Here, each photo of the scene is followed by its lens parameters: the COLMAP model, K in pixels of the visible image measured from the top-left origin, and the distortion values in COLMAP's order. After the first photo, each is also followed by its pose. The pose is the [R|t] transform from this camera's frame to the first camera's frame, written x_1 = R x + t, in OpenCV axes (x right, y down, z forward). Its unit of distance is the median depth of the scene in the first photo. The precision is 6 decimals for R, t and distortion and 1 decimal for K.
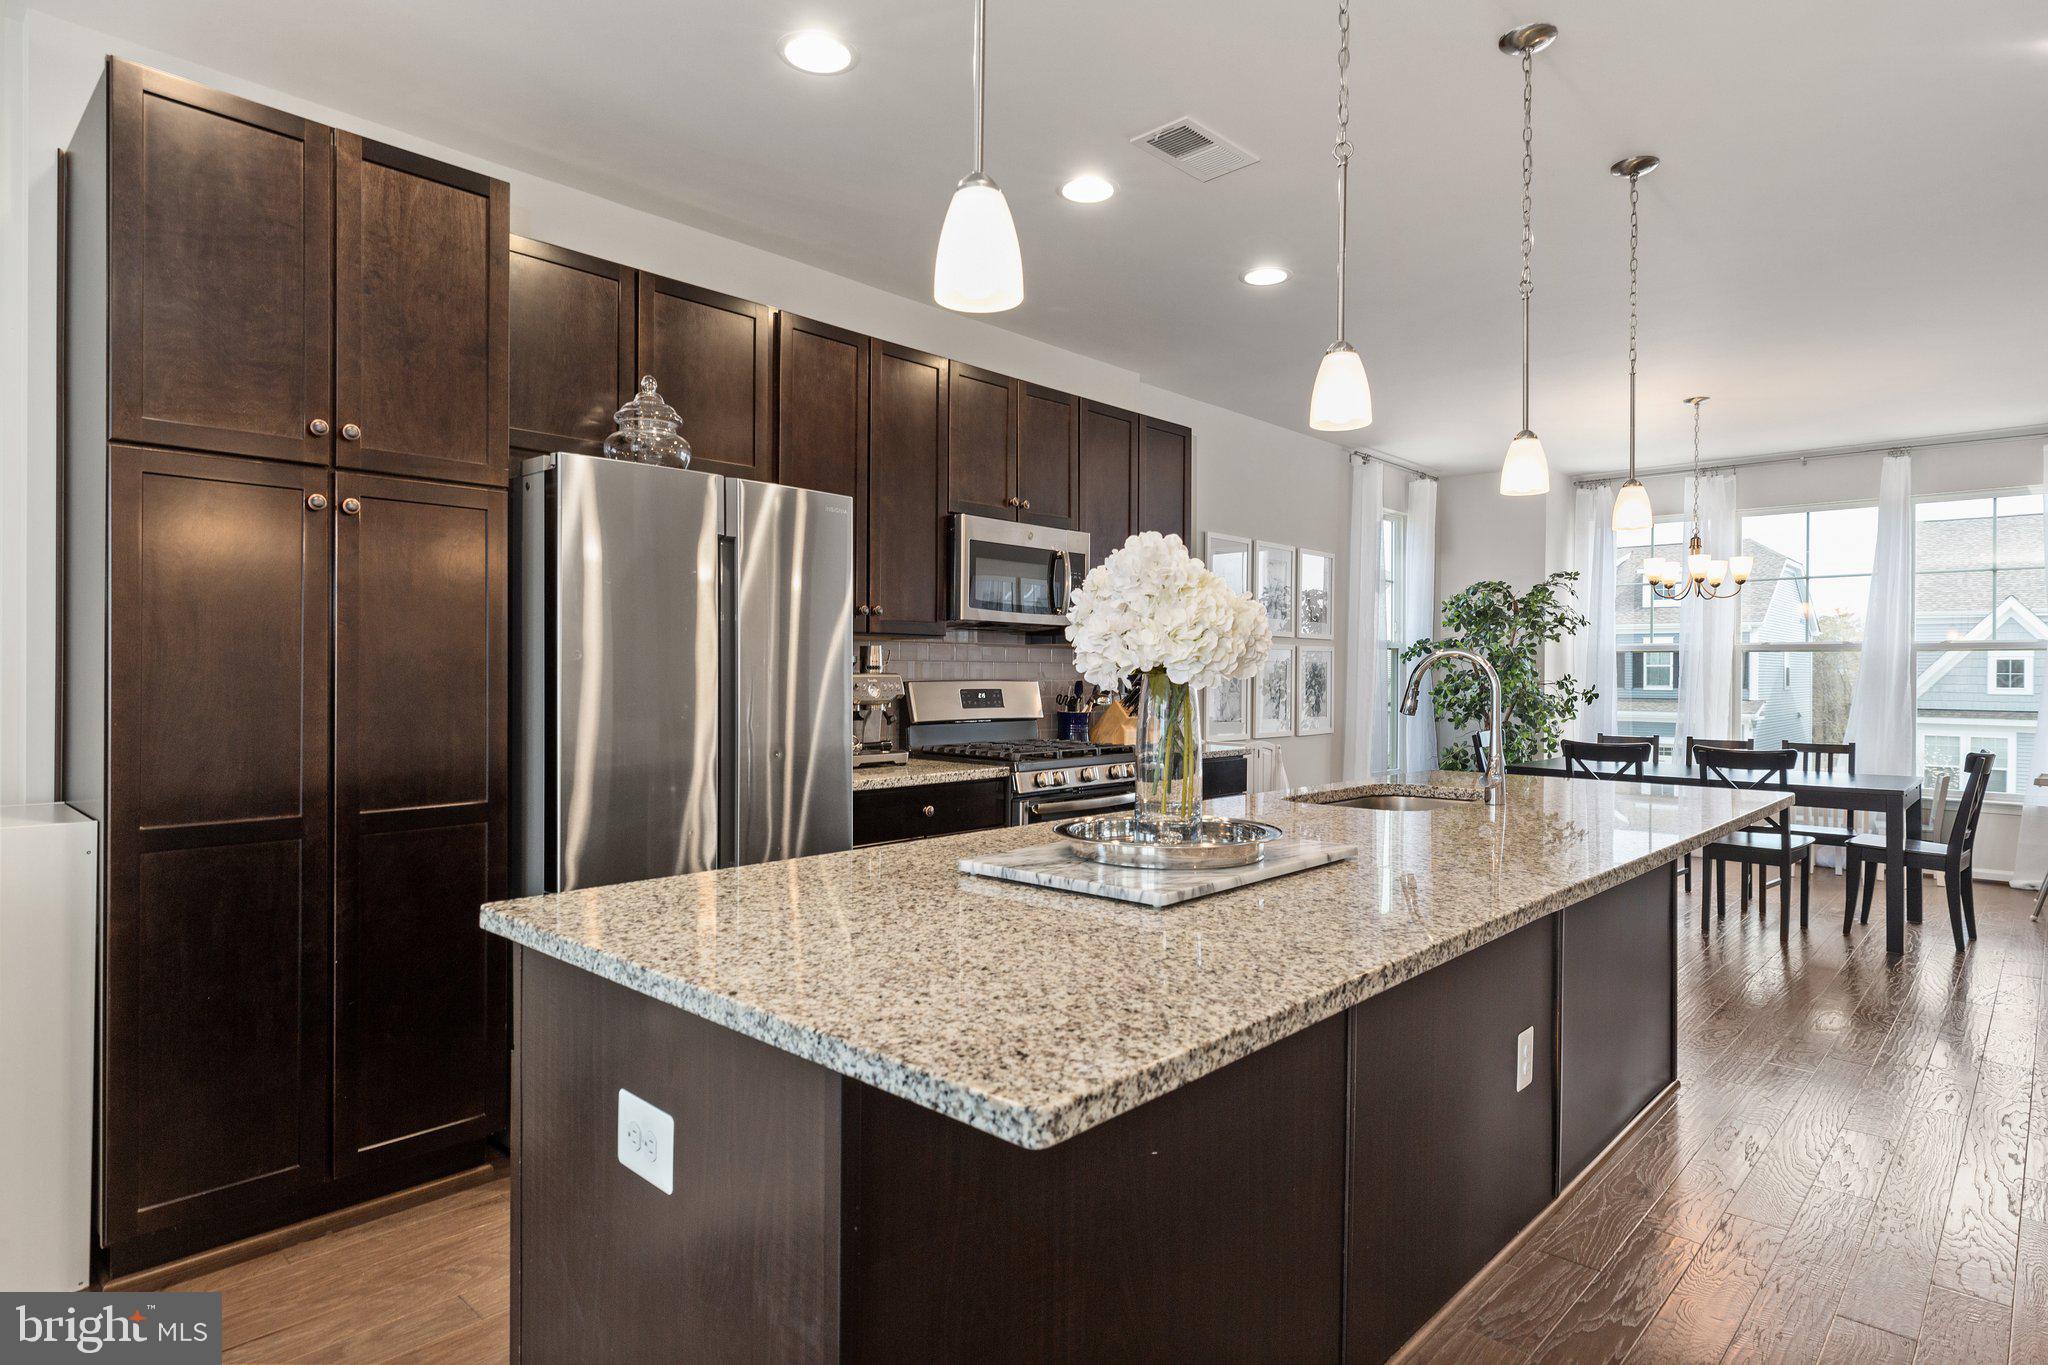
lens RADIAL K [[1134.0, 0, 1026.3], [0, 1134.0, 670.5], [0, 0, 1]] dist [0.001940, -0.000279]
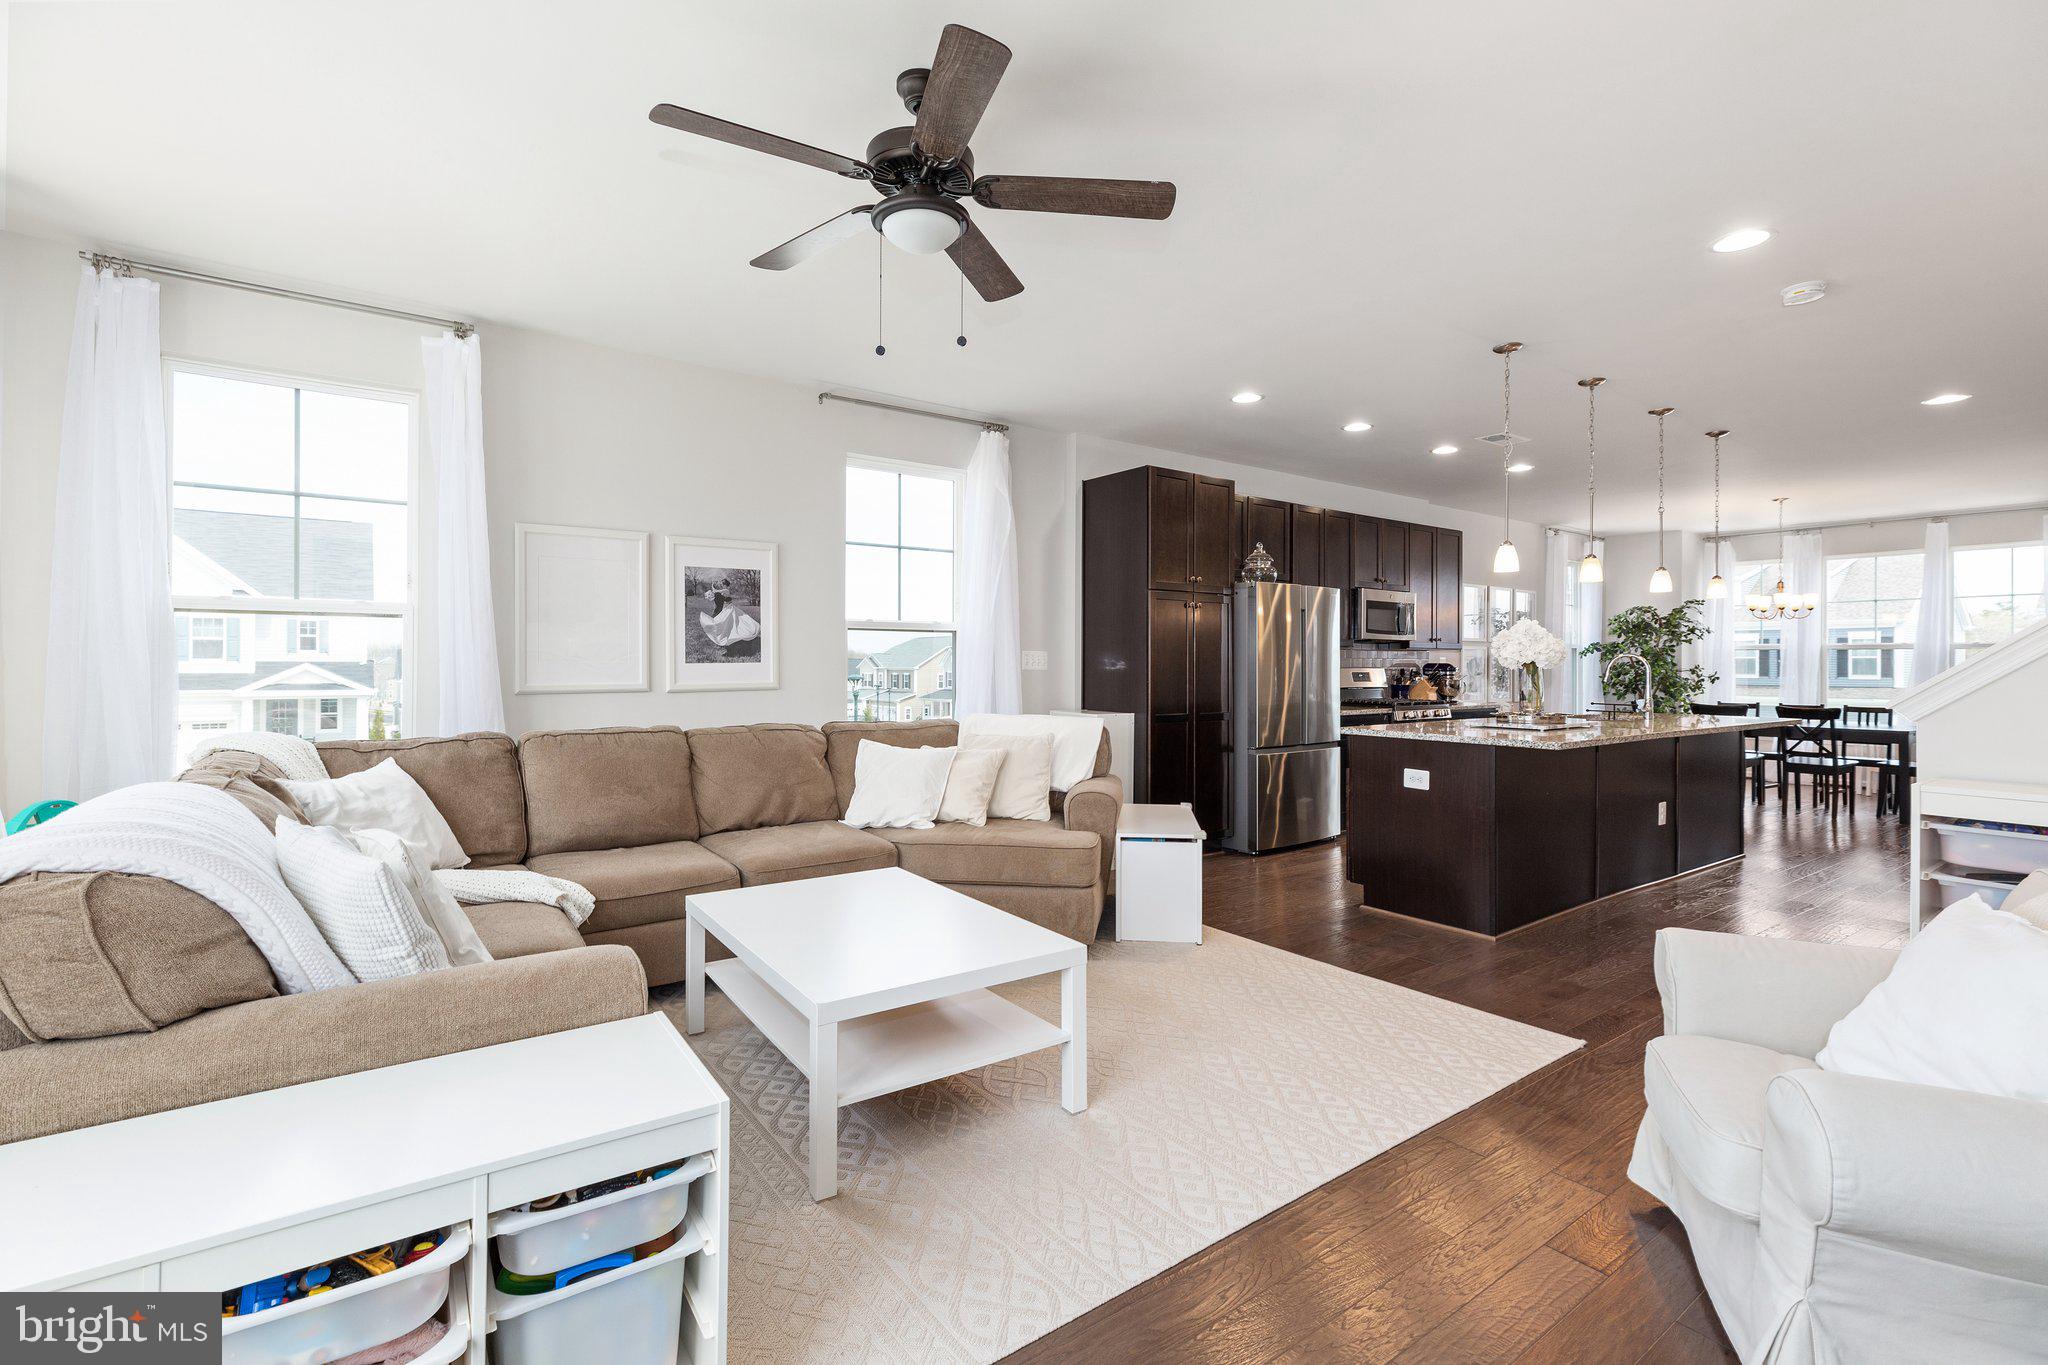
lens RADIAL K [[909.2, 0, 1033.1], [0, 909.2, 656.3], [0, 0, 1]] dist [0.001887, 0.000654]
pose [[0.980270, -0.002945, -0.197640, -0.188561], [0.001621, 0.999975, -0.006860, -0.001141], [0.197655, 0.006404, 0.980251, -0.448089]]
